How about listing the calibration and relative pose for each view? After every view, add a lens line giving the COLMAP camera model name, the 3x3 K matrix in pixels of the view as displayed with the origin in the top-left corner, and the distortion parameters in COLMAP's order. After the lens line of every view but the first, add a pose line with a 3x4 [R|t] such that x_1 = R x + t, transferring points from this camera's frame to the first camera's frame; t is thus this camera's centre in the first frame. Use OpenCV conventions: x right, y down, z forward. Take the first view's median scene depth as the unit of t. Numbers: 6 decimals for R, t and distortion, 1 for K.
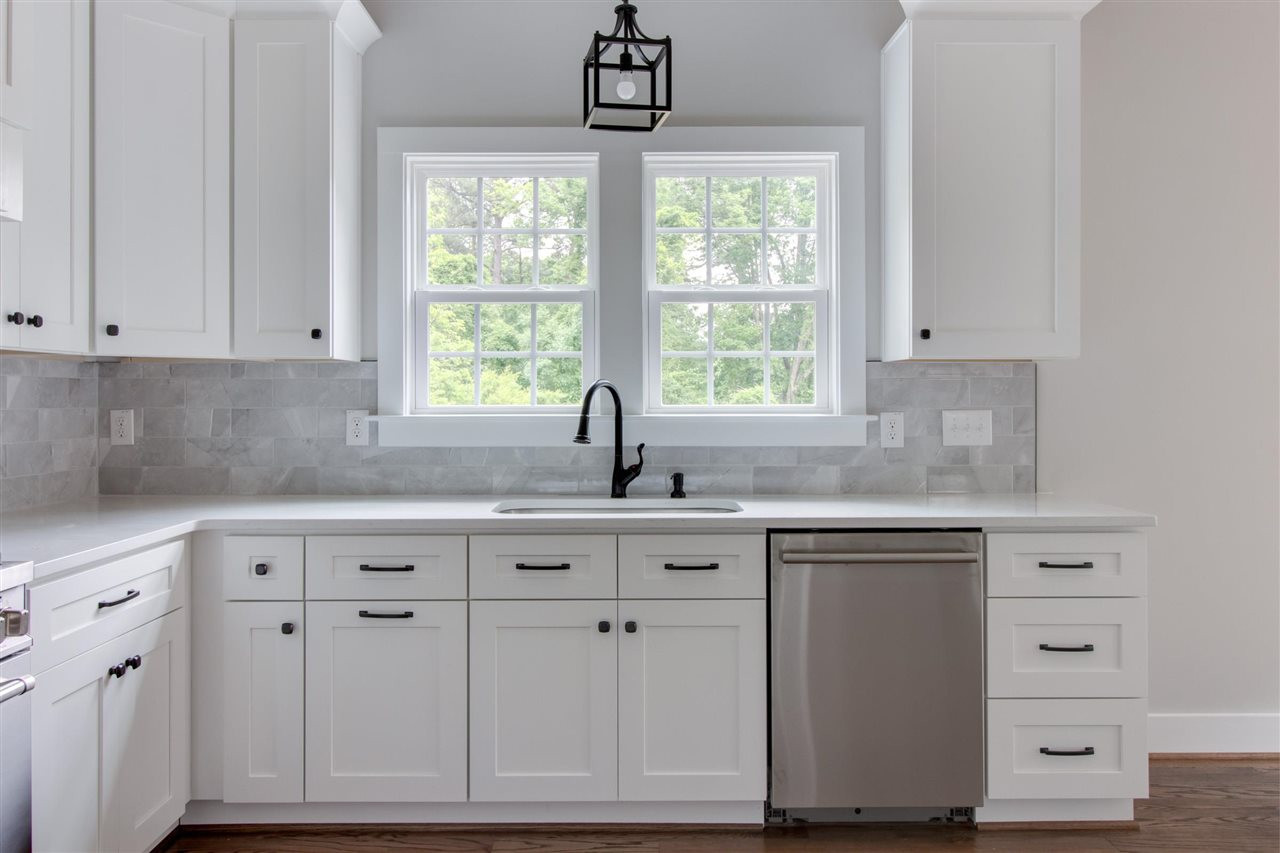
lens RADIAL K [[922.6, 0, 635.5], [0, 922.6, 402.1], [0, 0, 1]] dist [-0.000632, -0.000568]
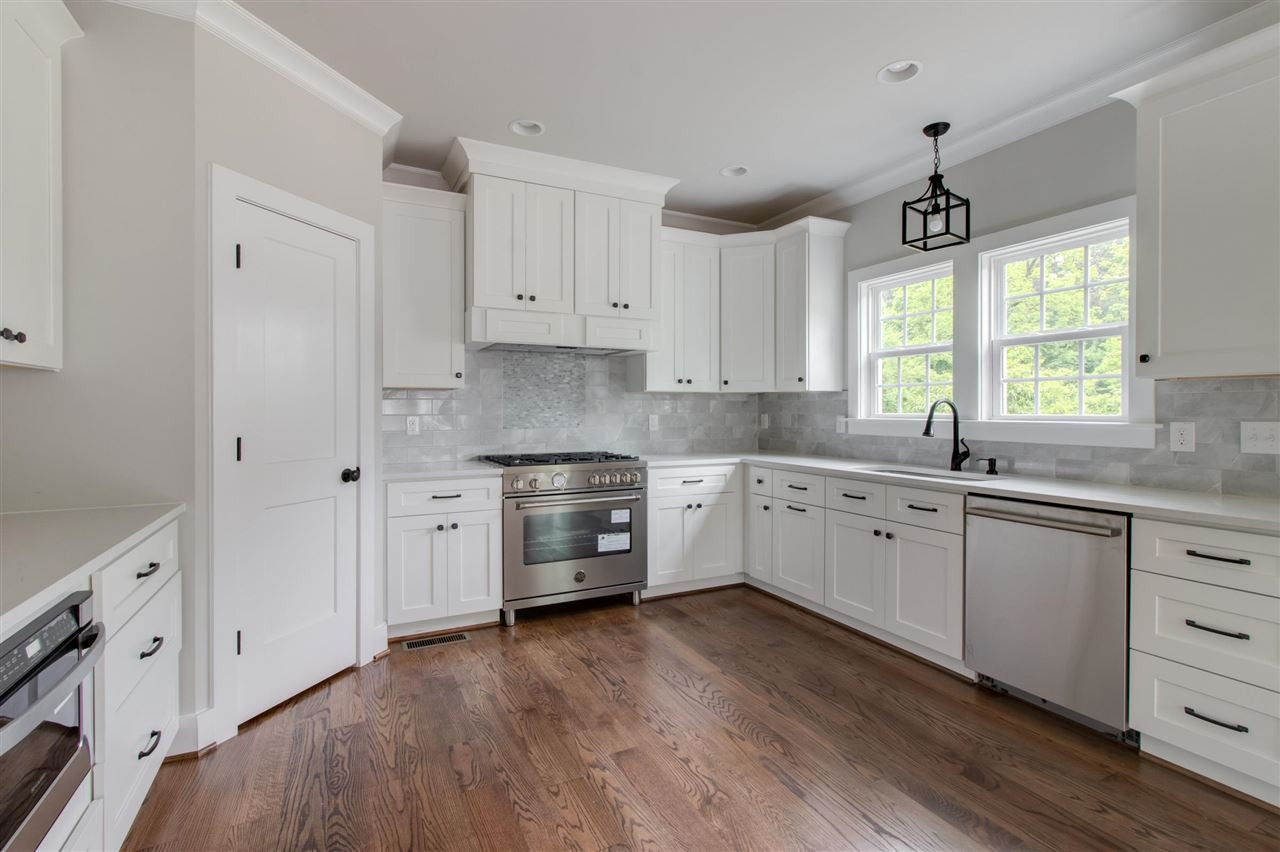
lens RADIAL K [[607.8, 0, 640.2], [0, 607.8, 417.8], [0, 0, 1]] dist [-0.000094, 0.001425]
pose [[0.447023, 0.014773, -0.894400, 0.689157], [-0.003753, 0.999886, 0.014639, -0.003436], [0.894514, -0.003188, 0.447028, 0.022888]]
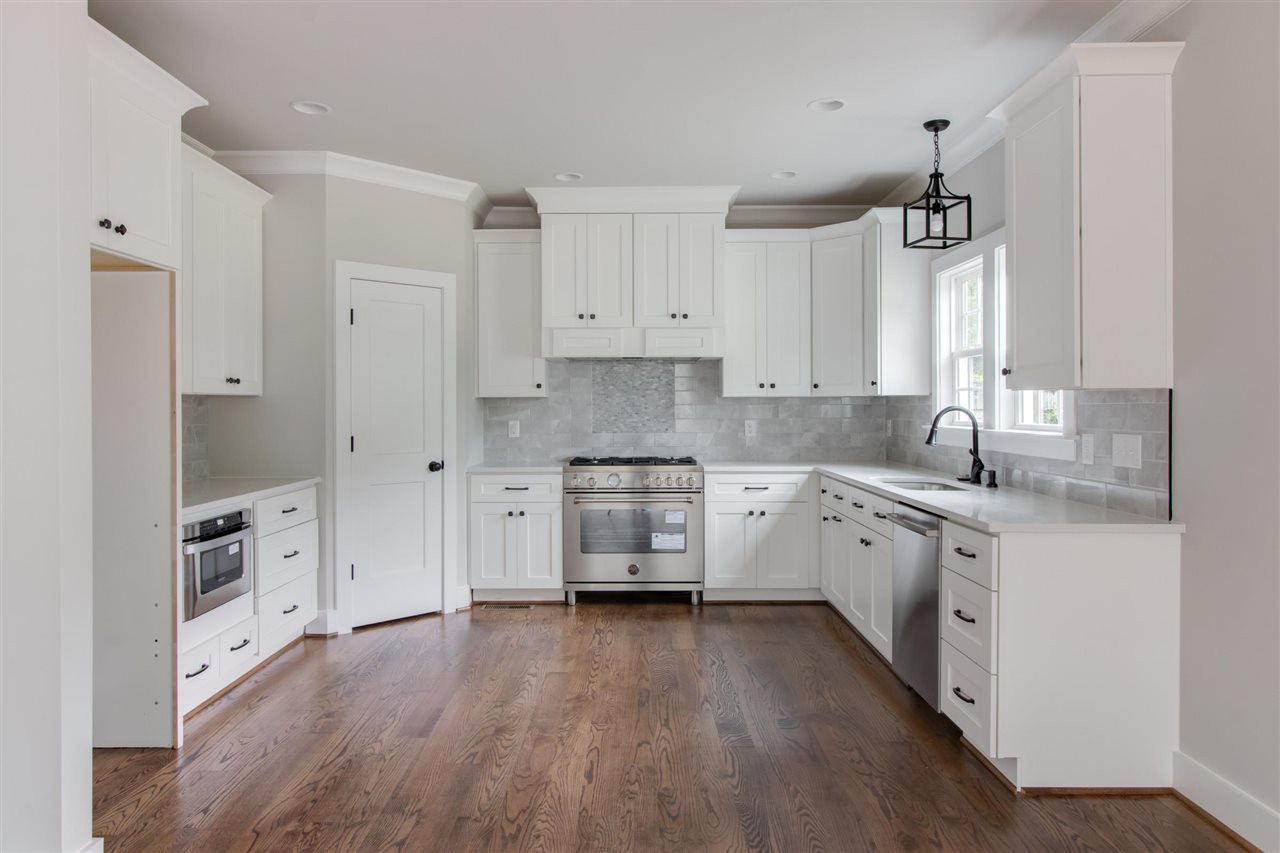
lens RADIAL K [[922.6, 0, 640.7], [0, 922.6, 422.1], [0, 0, 1]] dist [-0.000632, -0.000568]
pose [[-0.019141, 0.022067, -0.999573, 1.492586], [0.000364, 0.999756, 0.022064, -0.030413], [0.999817, 0.000059, -0.019144, 0.478155]]
